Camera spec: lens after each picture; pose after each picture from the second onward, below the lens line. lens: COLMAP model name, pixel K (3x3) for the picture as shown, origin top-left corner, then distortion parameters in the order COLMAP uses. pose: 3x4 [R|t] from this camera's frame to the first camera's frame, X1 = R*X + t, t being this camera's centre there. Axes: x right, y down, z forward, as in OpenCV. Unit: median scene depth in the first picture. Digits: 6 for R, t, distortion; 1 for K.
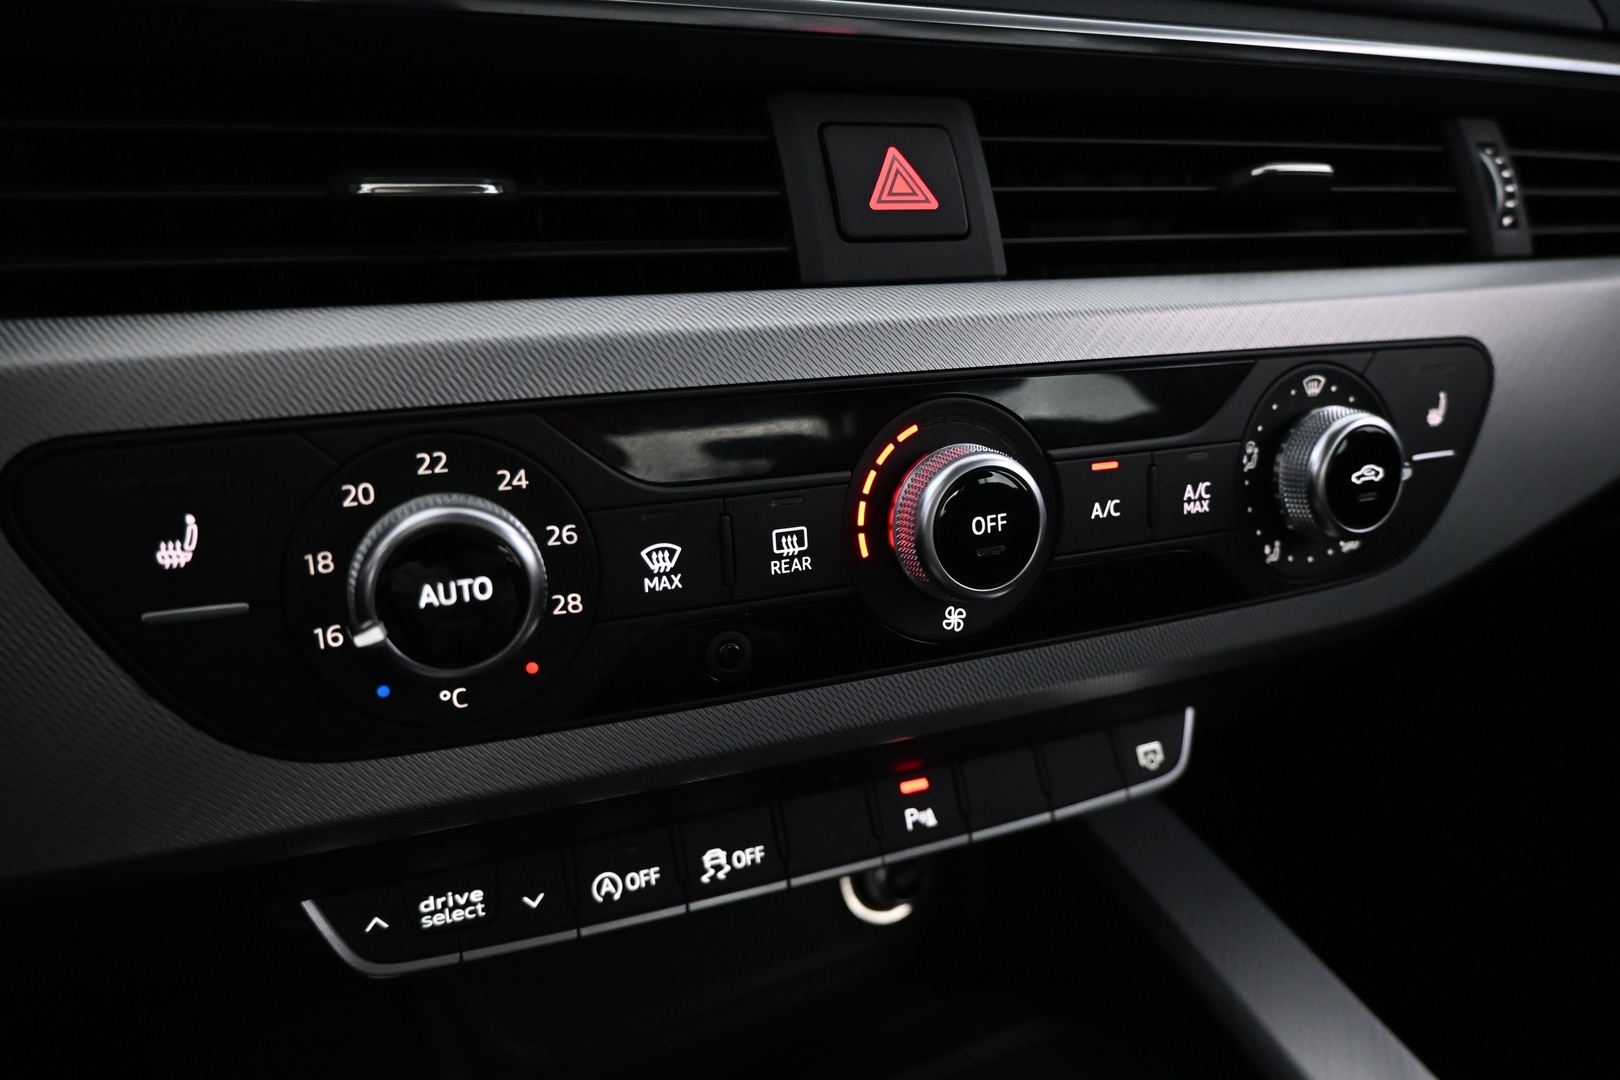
lens RADIAL K [[1100.6, 0, 817.5], [0, 1100.6, 539.1], [0, 0, 1]] dist [0.001399, -0.000055]
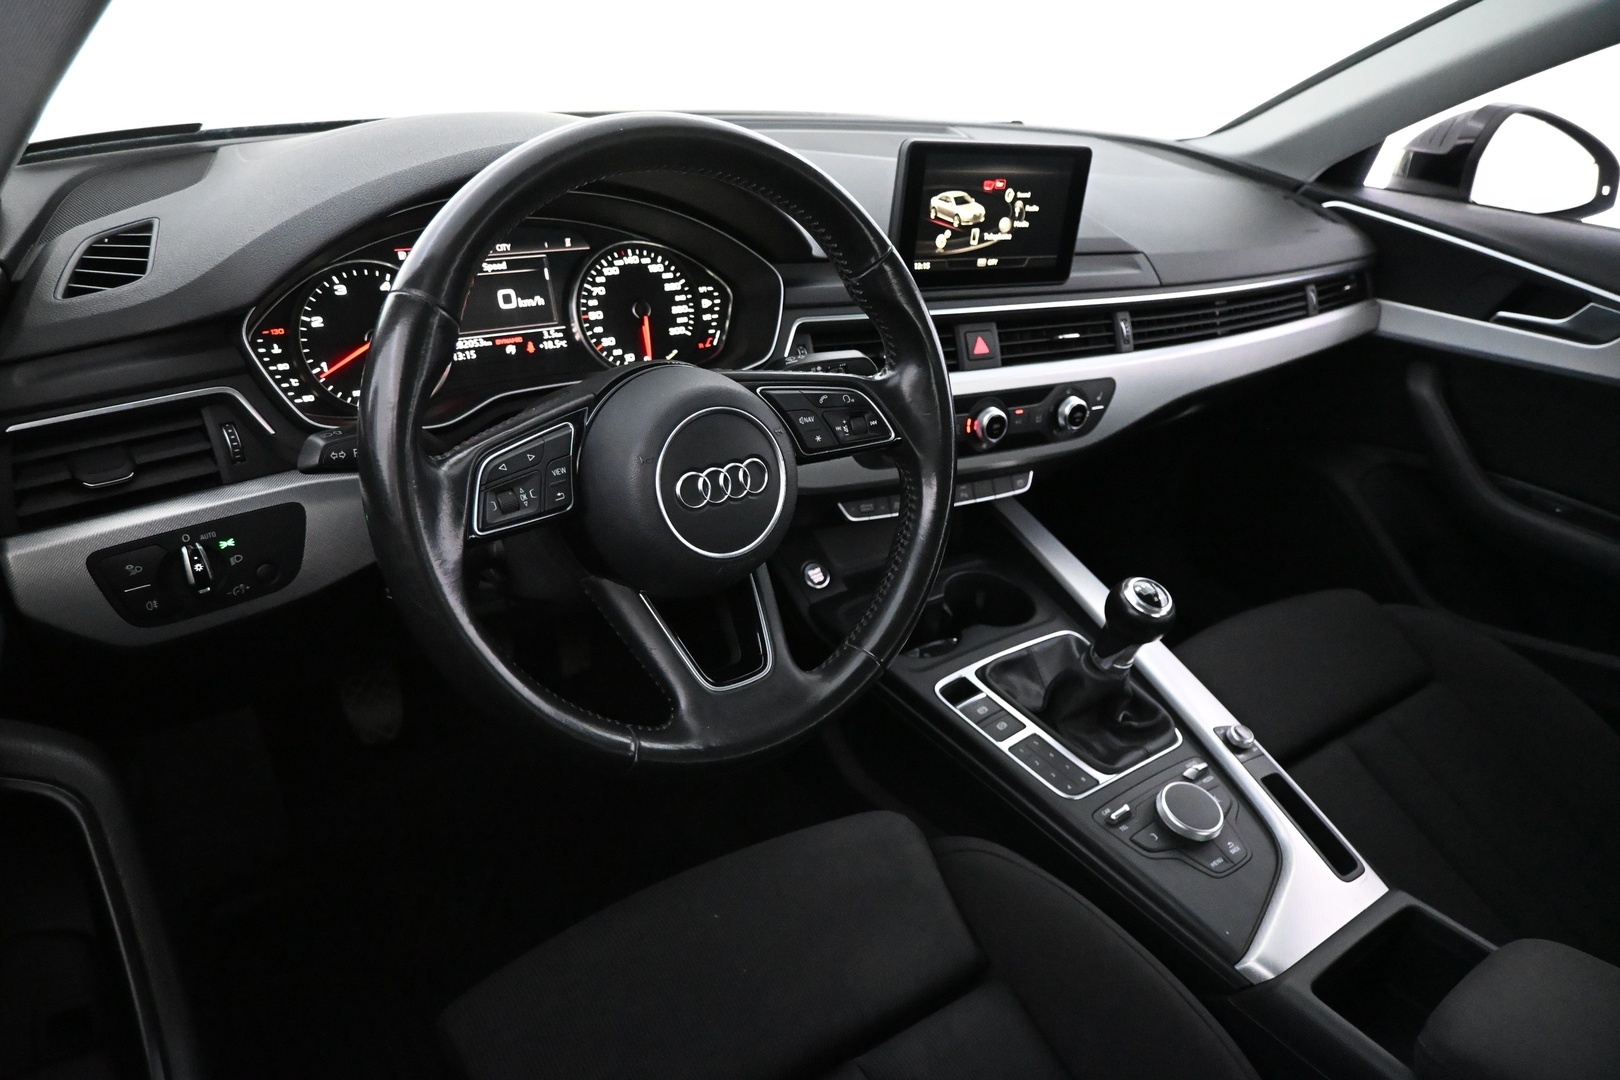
lens RADIAL K [[1100.6, 0, 819.3], [0, 1100.6, 541.6], [0, 0, 1]] dist [0.001399, -0.000055]
pose [[0.987910, 0.029409, 0.152216, -1.206348], [-0.056699, 0.982362, 0.178188, -0.302439], [-0.144291, -0.184664, 0.972152, -3.315486]]
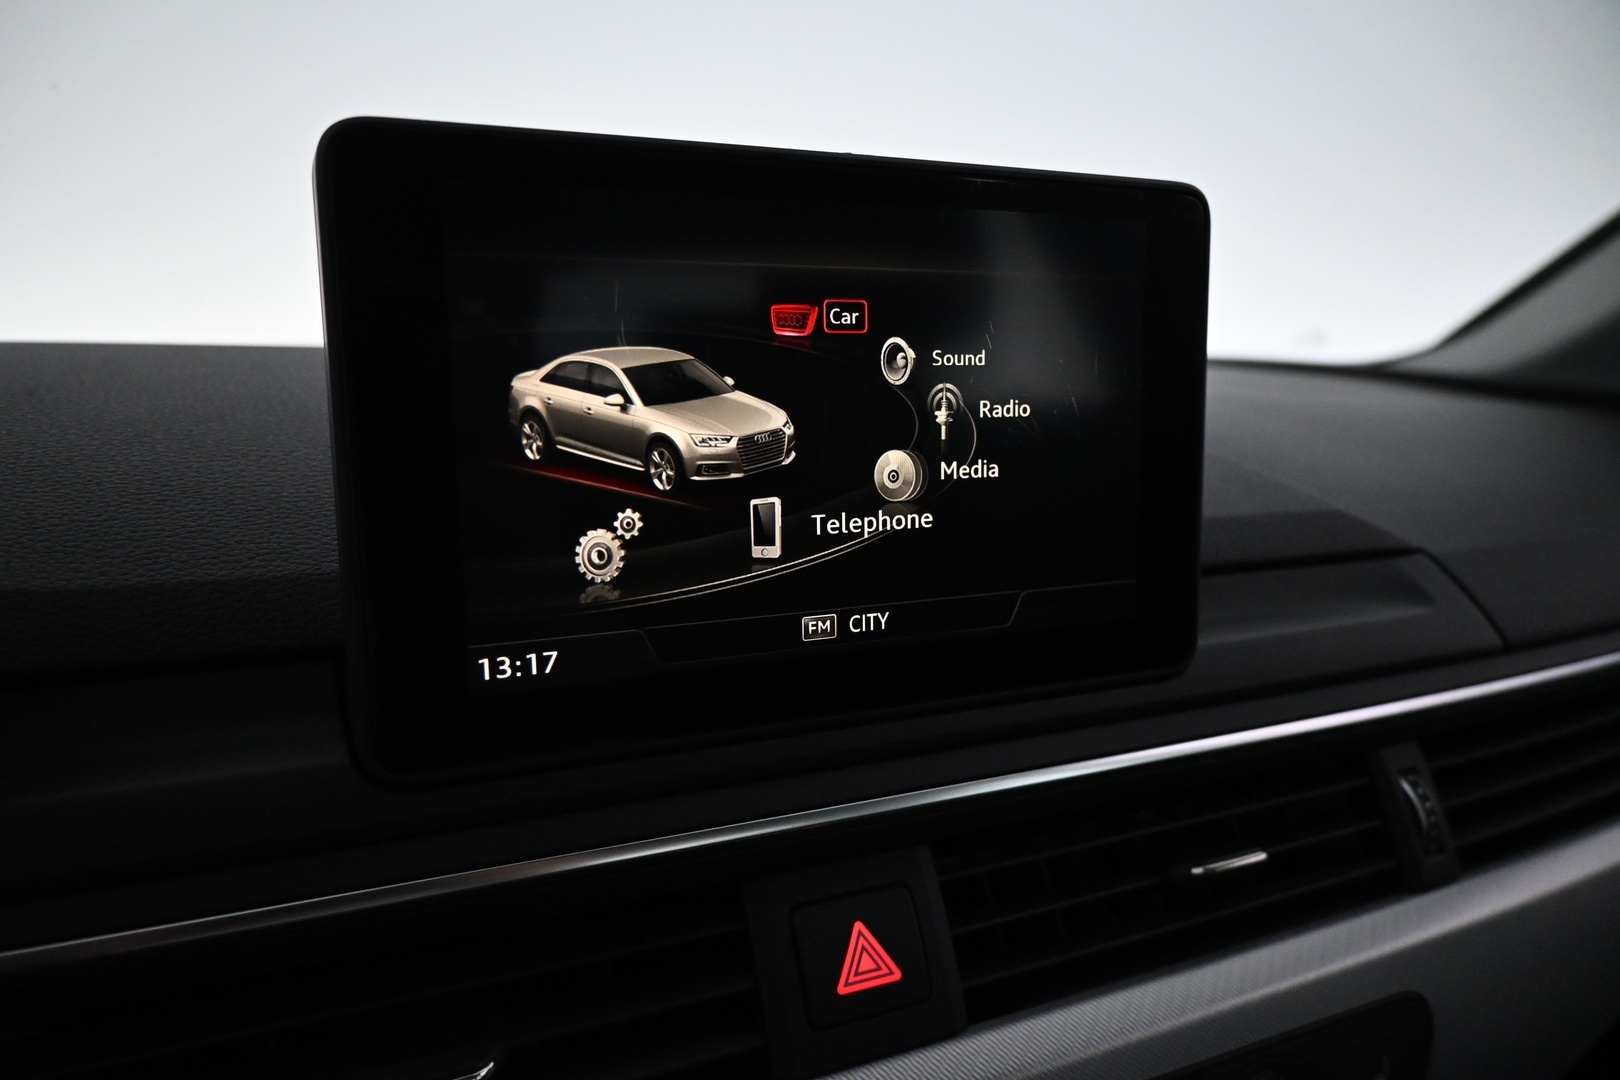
lens RADIAL K [[1100.6, 0, 800.3], [0, 1100.6, 545.6], [0, 0, 1]] dist [0.001399, -0.000055]
pose [[0.999883, -0.008155, 0.012915, 0.000611], [0.009807, 0.990998, -0.133516, -0.577416], [-0.011710, 0.133627, 0.990962, -0.118050]]
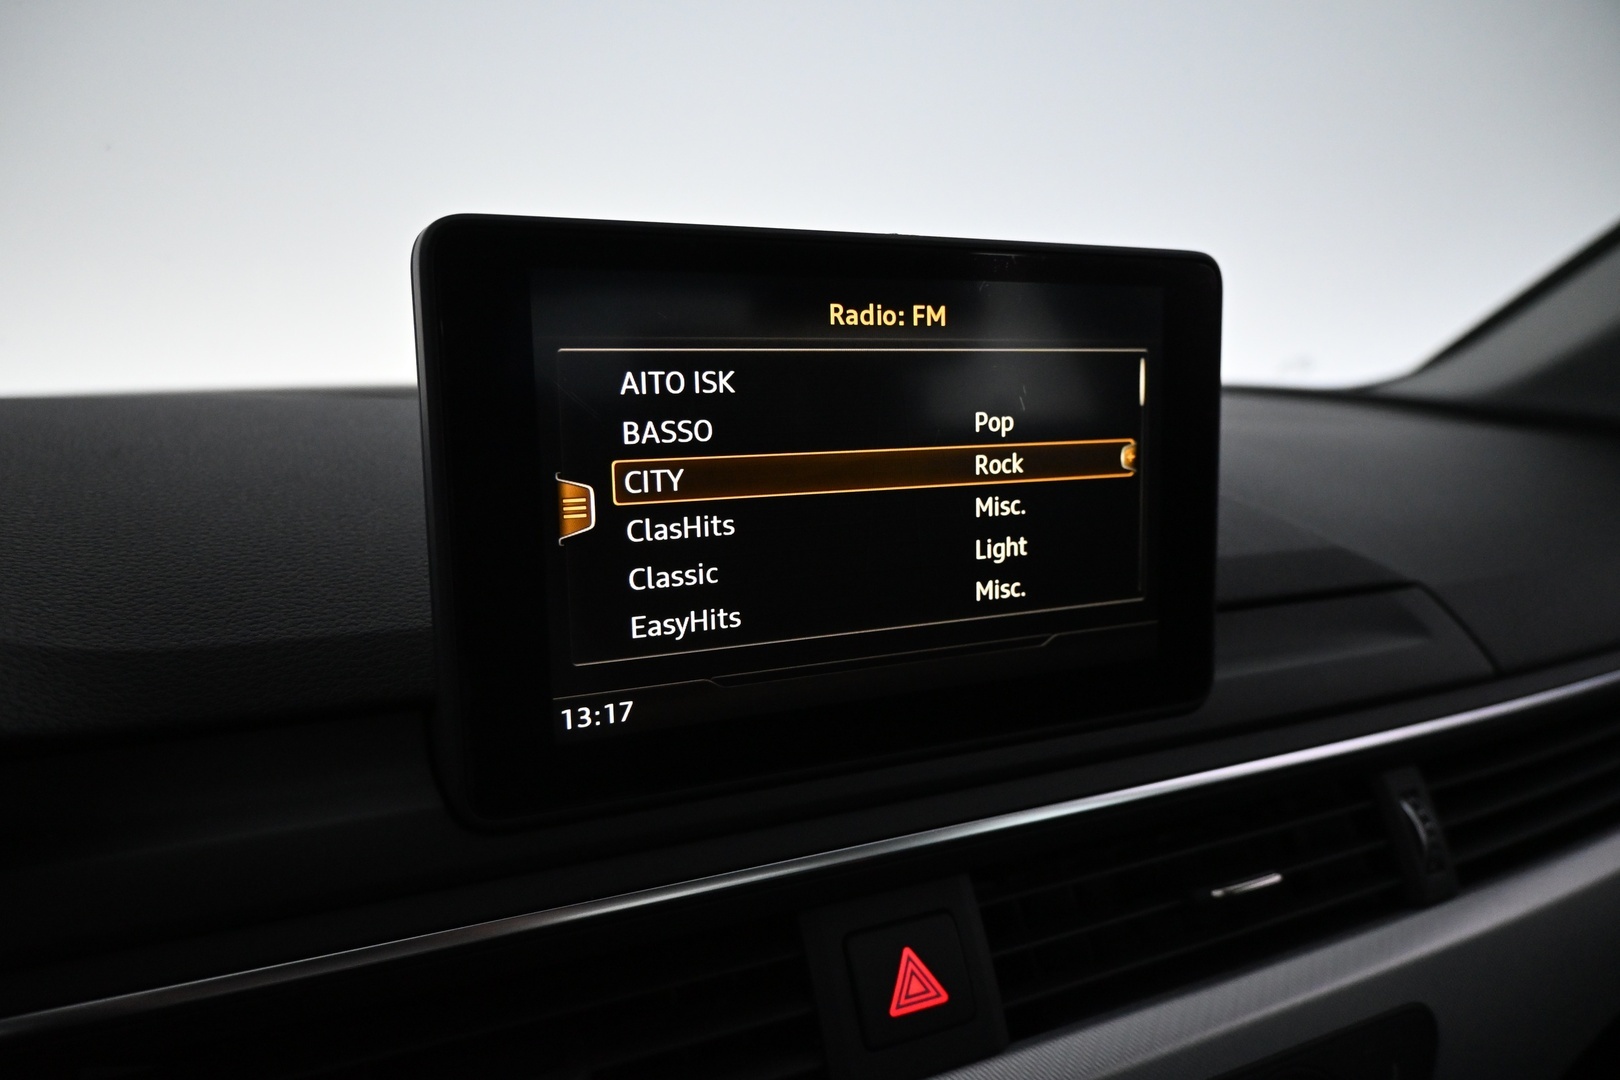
lens RADIAL K [[1100.6, 0, 805.0], [0, 1100.6, 544.4], [0, 0, 1]] dist [0.001399, -0.000055]
pose [[0.999343, -0.016936, 0.032035, -0.067823], [0.021433, 0.989096, -0.145704, -0.606649], [-0.029218, 0.146295, 0.988809, -0.195560]]
